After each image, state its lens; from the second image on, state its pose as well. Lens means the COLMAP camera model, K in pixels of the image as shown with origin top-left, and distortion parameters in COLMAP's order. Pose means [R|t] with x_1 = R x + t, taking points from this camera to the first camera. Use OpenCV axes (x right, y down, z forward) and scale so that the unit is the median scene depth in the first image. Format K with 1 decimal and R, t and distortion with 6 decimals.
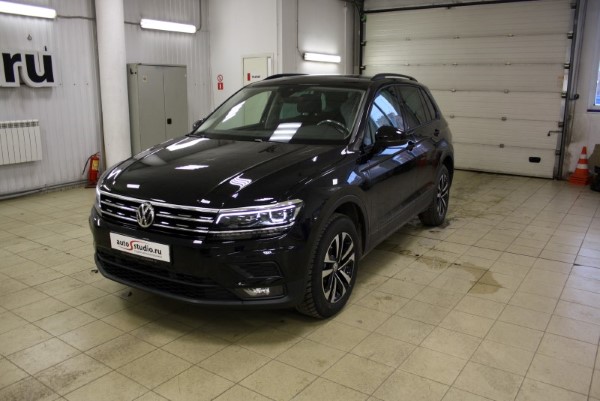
lens RADIAL K [[498.5, 0, 299.6], [0, 498.5, 213.3], [0, 0, 1]] dist [-0.144087, 0.113926]
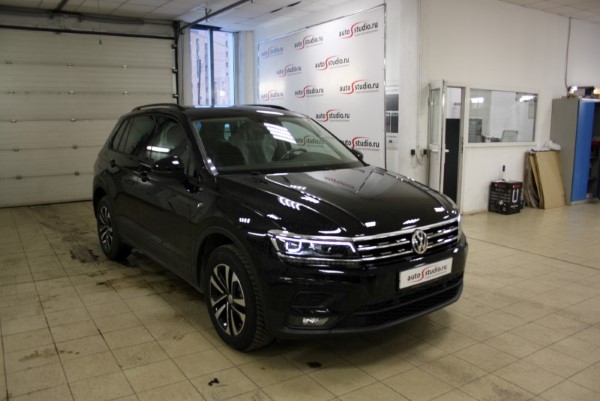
lens RADIAL K [[498.5, 0, 299.6], [0, 498.5, 213.3], [0, 0, 1]] dist [-0.144087, 0.113926]
pose [[0.373331, -0.175065, 0.911030, -0.723979], [0.223382, 0.970102, 0.094876, -0.112906], [-0.900402, 0.168088, 0.401276, 0.432263]]
